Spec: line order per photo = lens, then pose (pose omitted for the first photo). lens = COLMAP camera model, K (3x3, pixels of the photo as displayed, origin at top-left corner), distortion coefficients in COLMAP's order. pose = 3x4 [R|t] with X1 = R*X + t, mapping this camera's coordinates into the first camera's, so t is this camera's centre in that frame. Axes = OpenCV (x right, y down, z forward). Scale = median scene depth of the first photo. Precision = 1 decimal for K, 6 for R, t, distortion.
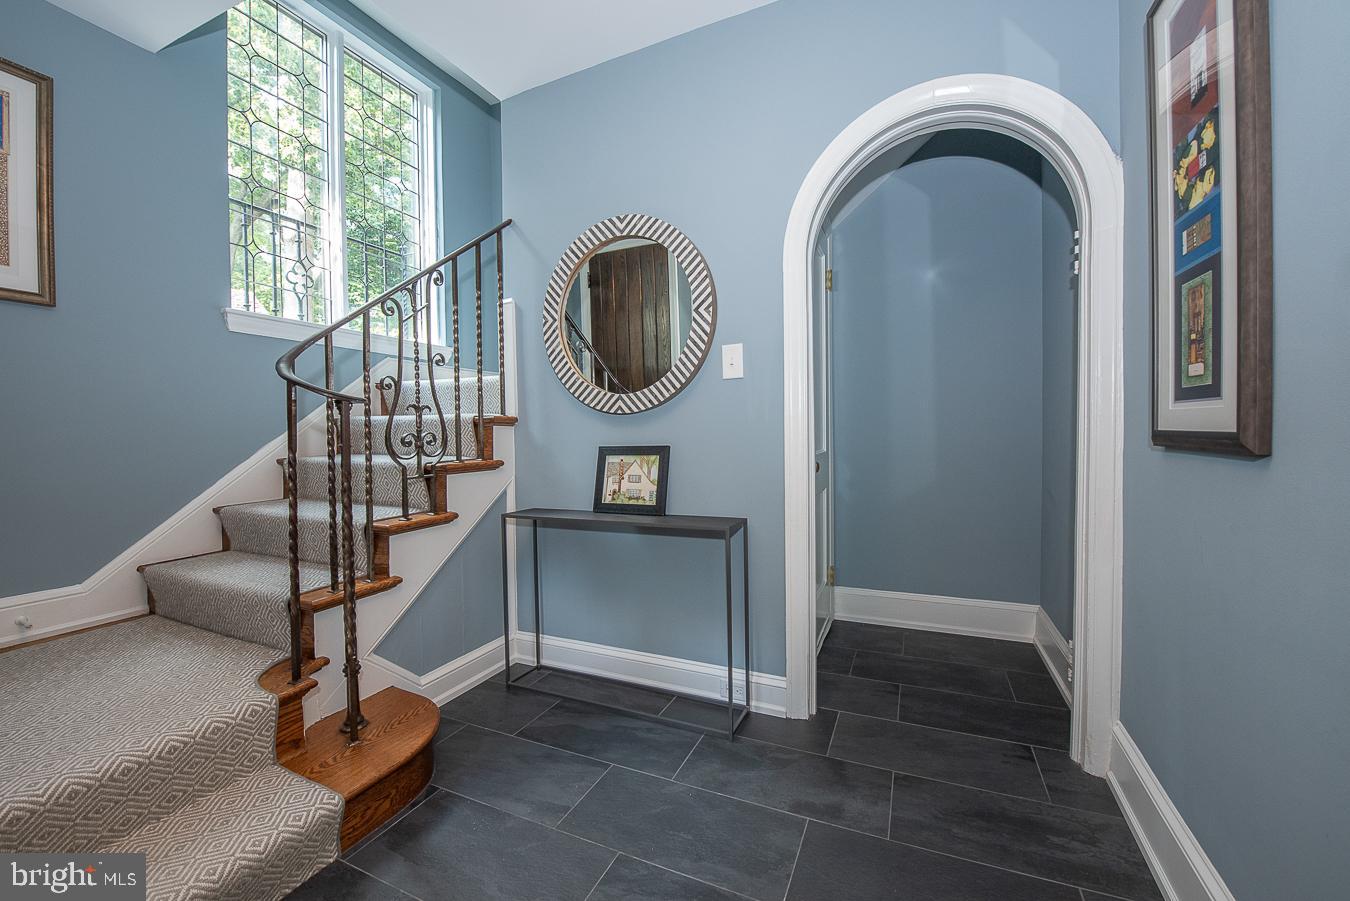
lens RADIAL K [[534.0, 0, 672.9], [0, 534.0, 450.5], [0, 0, 1]] dist [-0.019182, -0.000983]
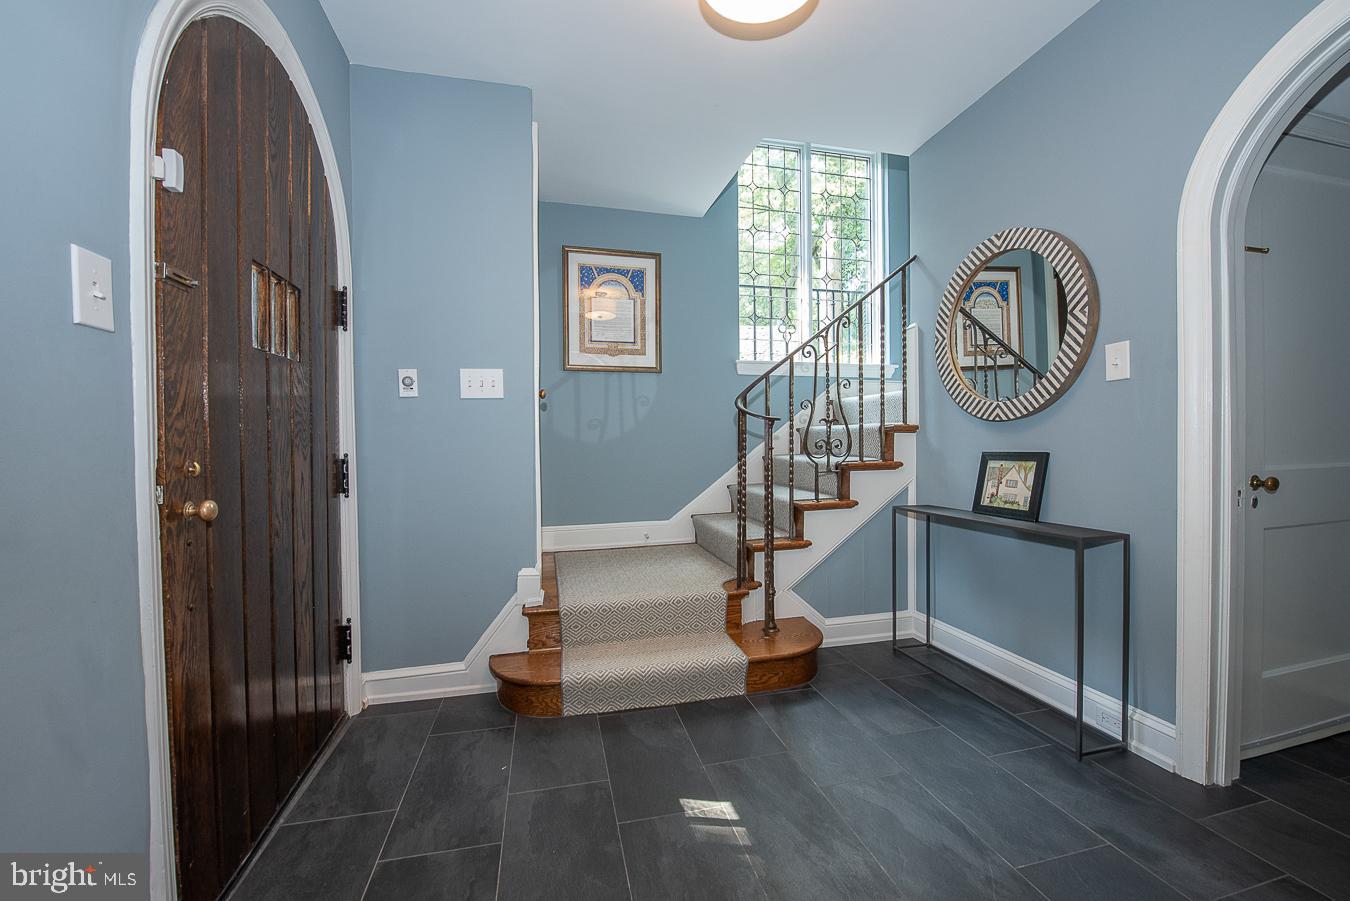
lens RADIAL K [[534.0, 0, 677.3], [0, 534.0, 450.6], [0, 0, 1]] dist [-0.019182, -0.000983]
pose [[0.617267, 0.016469, -0.786581, 0.356291], [-0.021338, 0.999764, 0.004188, -0.001507], [0.786464, 0.014199, 0.617473, -0.148044]]
